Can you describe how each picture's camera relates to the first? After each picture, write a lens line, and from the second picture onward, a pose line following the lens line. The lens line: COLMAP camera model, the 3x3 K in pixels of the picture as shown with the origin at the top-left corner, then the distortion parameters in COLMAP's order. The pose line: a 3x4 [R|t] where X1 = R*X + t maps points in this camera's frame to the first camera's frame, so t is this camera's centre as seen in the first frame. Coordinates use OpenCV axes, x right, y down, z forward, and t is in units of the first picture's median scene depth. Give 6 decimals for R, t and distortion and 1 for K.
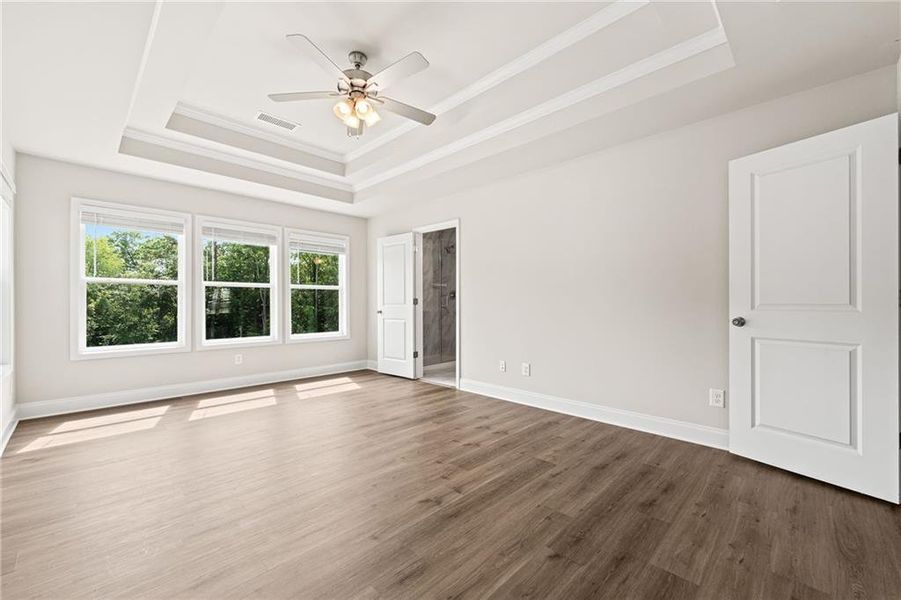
lens RADIAL K [[369.5, 0, 453.9], [0, 369.5, 297.2], [0, 0, 1]] dist [-0.000141, -0.000154]
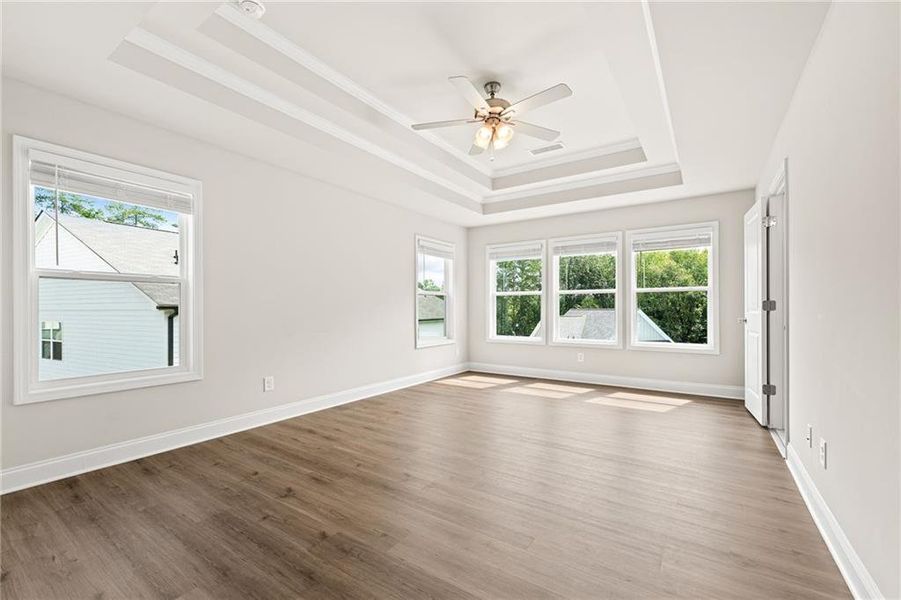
lens RADIAL K [[379.9, 0, 450.1], [0, 379.9, 303.6], [0, 0, 1]] dist [-0.002256, -0.000444]
pose [[0.181021, -0.010740, -0.983421, 0.441207], [0.016191, 0.999837, -0.007939, 0.004493], [0.983346, -0.014486, 0.181166, 0.351360]]
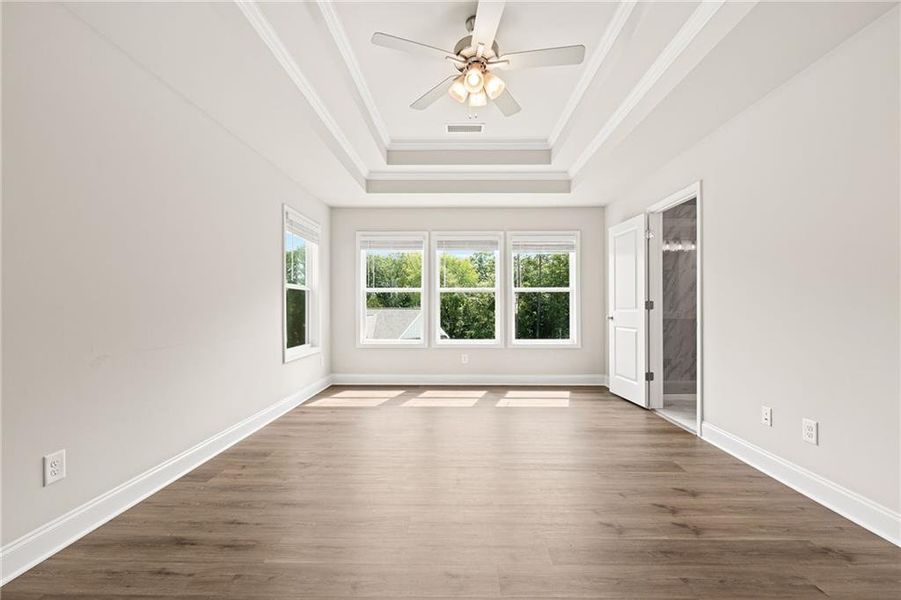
lens RADIAL K [[379.9, 0, 450.1], [0, 379.9, 303.6], [0, 0, 1]] dist [-0.002256, -0.000444]
pose [[0.685802, -0.004760, -0.727773, 0.179982], [0.009905, 0.999947, 0.002794, 0.001823], [0.727721, -0.009125, 0.685812, 0.182020]]
